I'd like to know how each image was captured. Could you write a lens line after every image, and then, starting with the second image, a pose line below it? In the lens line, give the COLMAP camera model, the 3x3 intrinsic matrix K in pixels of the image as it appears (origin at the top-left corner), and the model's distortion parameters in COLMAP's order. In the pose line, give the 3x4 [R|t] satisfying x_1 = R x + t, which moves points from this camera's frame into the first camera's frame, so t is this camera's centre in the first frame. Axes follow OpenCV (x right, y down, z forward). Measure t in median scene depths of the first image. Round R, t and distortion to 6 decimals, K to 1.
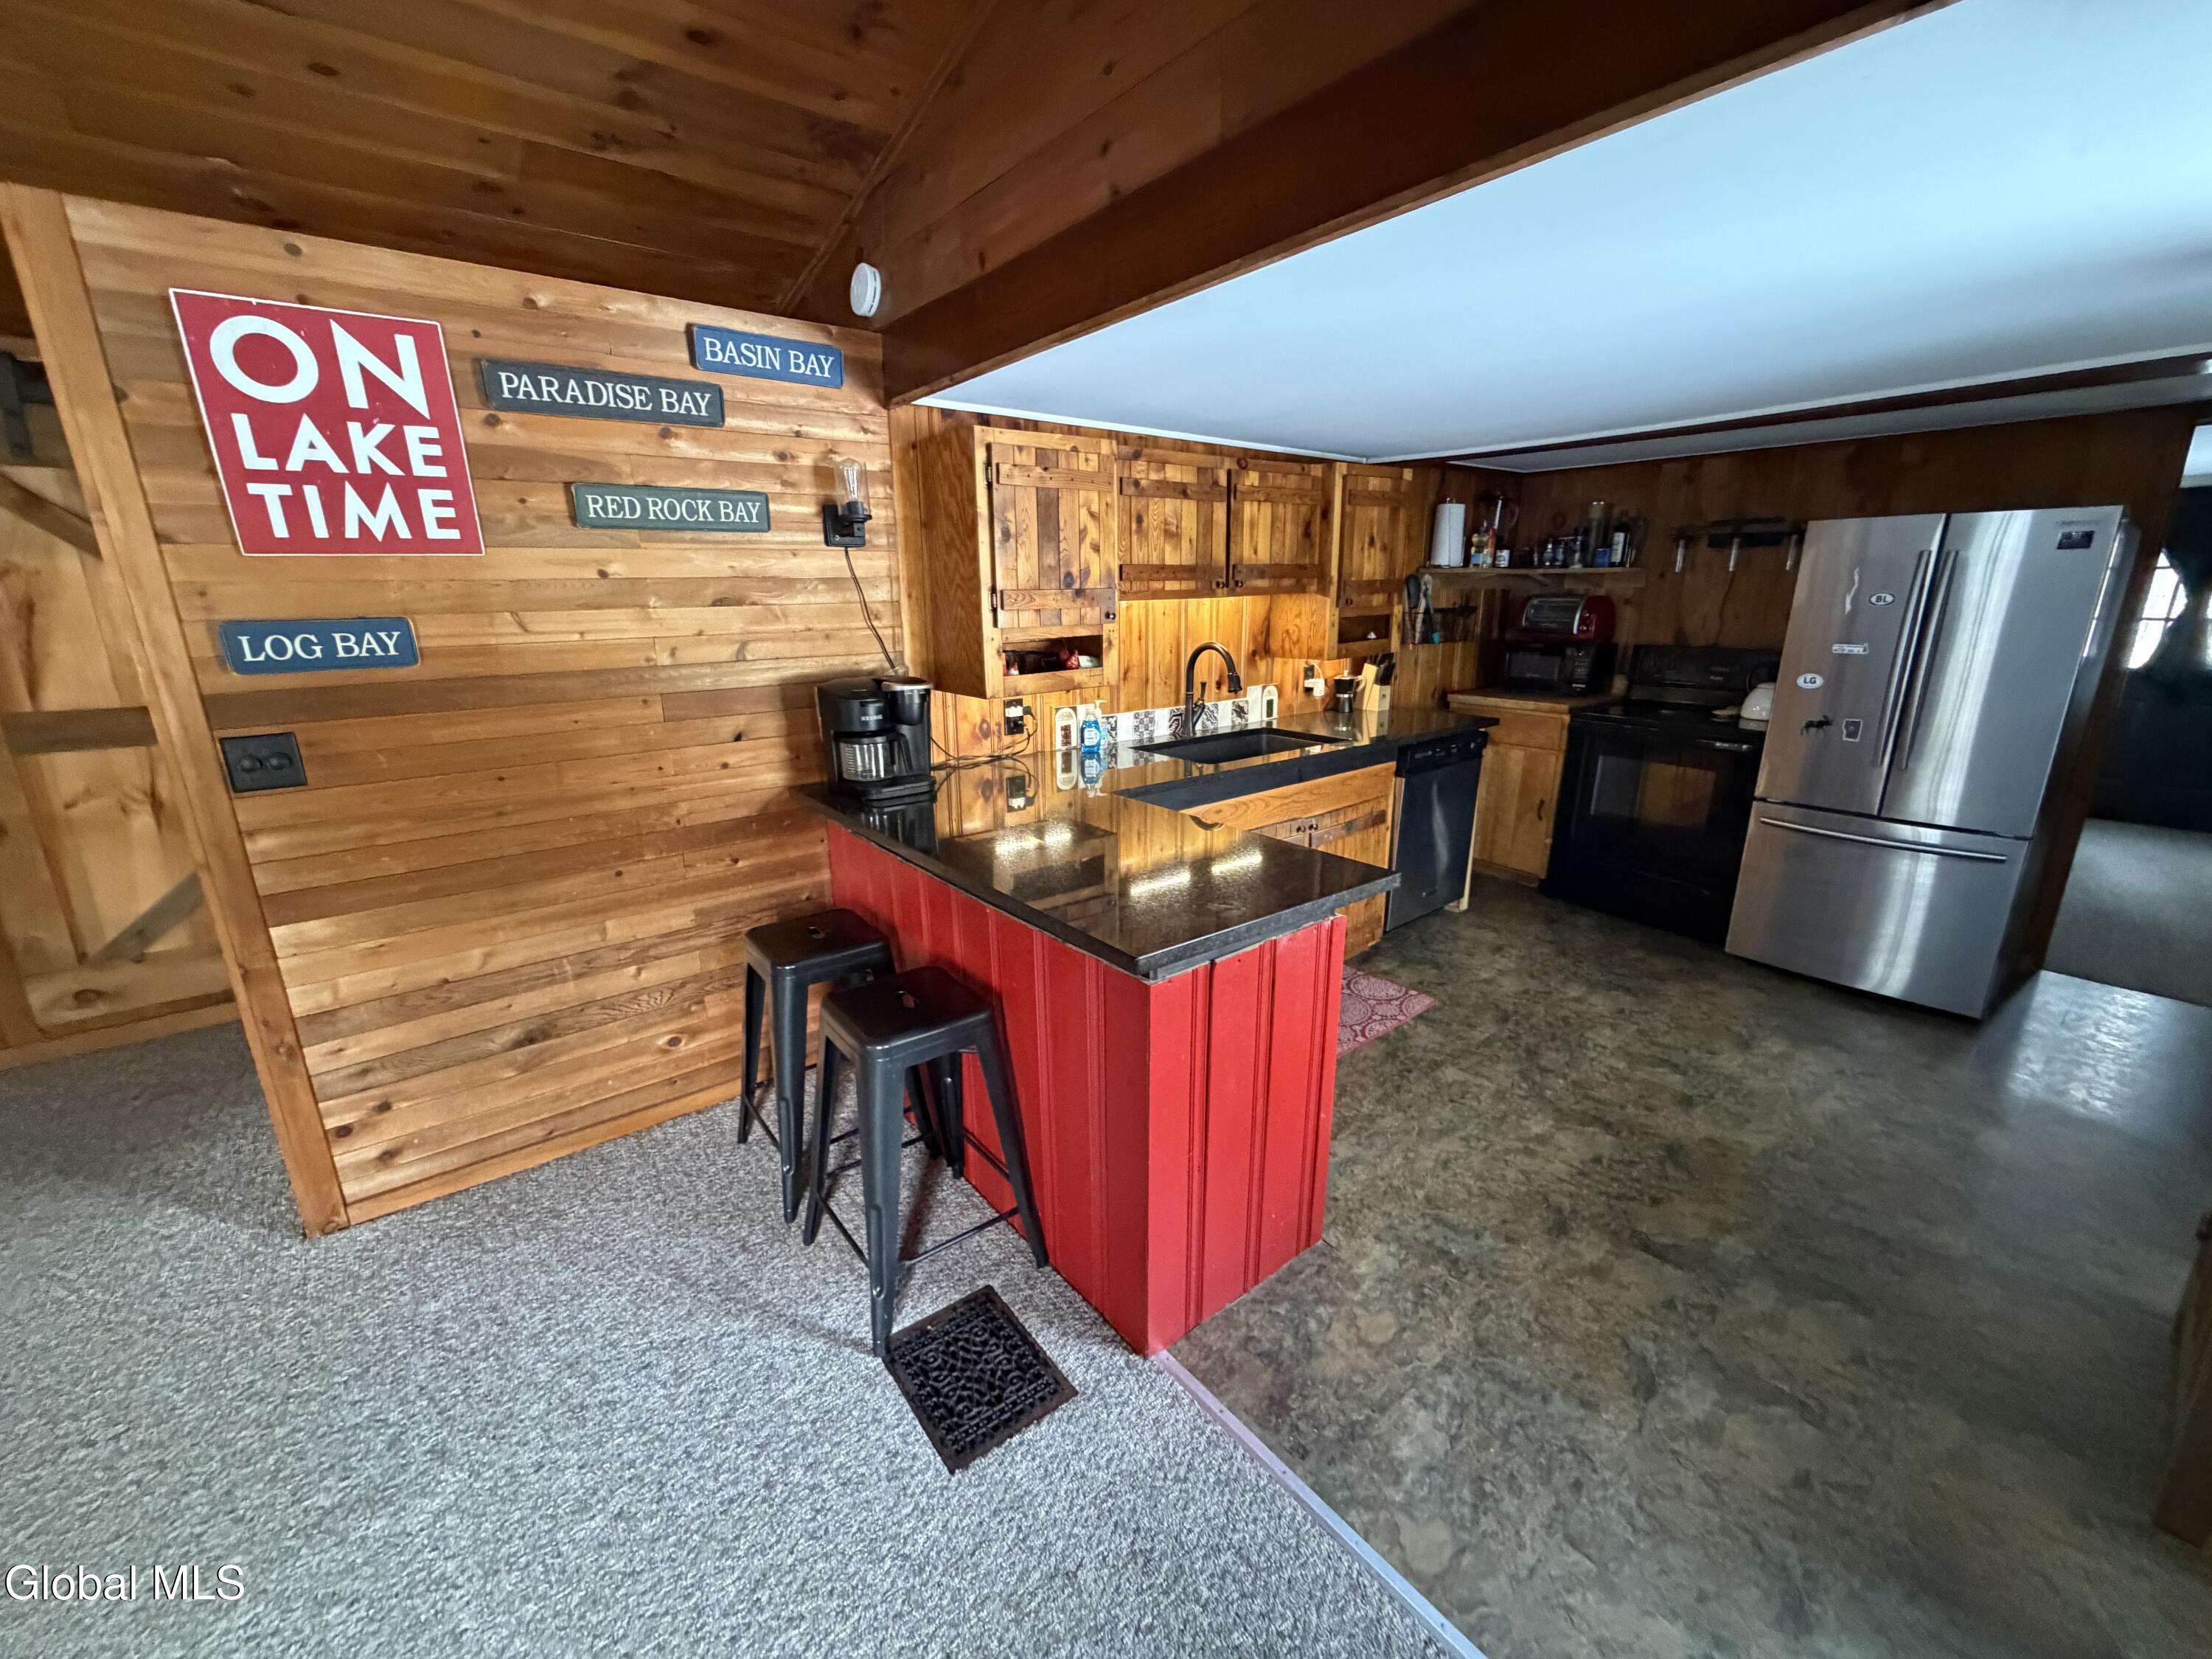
lens RADIAL K [[881.5, 0, 1097.7], [0, 881.5, 827.4], [0, 0, 1]] dist [0.001859, -0.000060]
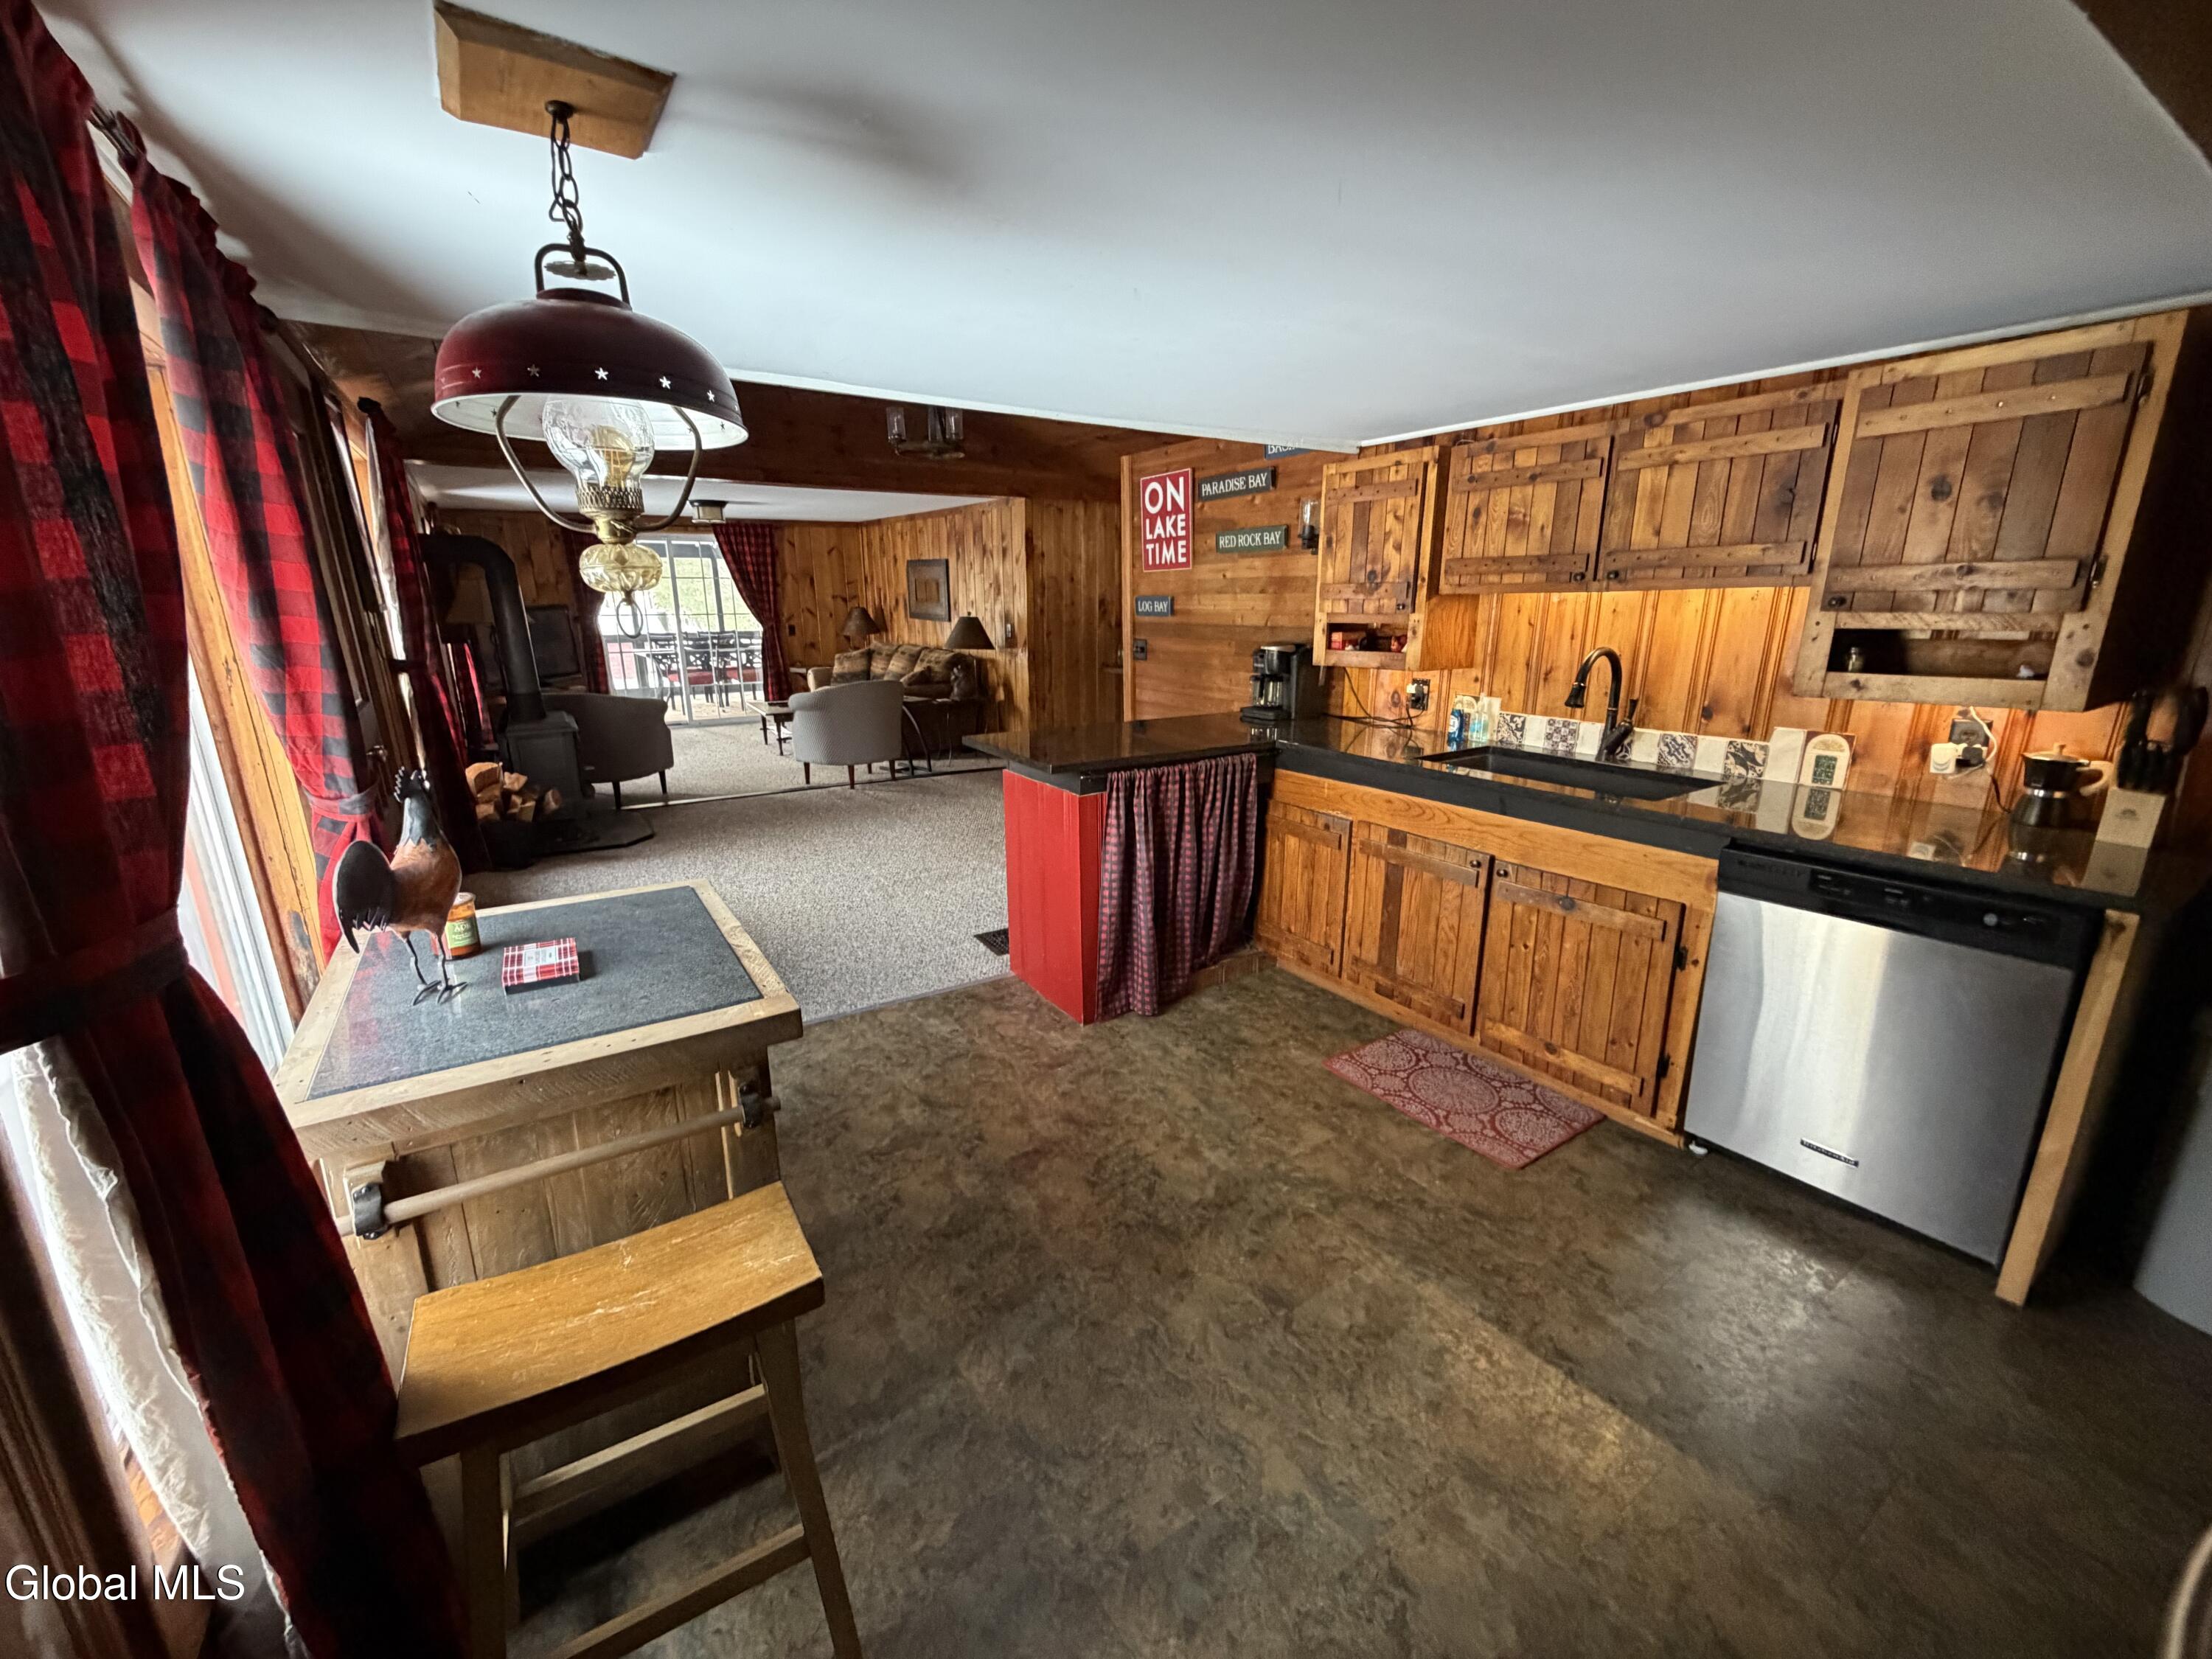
lens RADIAL K [[881.5, 0, 1098.0], [0, 881.5, 830.0], [0, 0, 1]] dist [0.001859, -0.000060]
pose [[-0.091185, 0.268734, -0.958889, 1.409391], [-0.255294, 0.924412, 0.283349, -0.232660], [0.962554, 0.270636, -0.015687, 0.855051]]
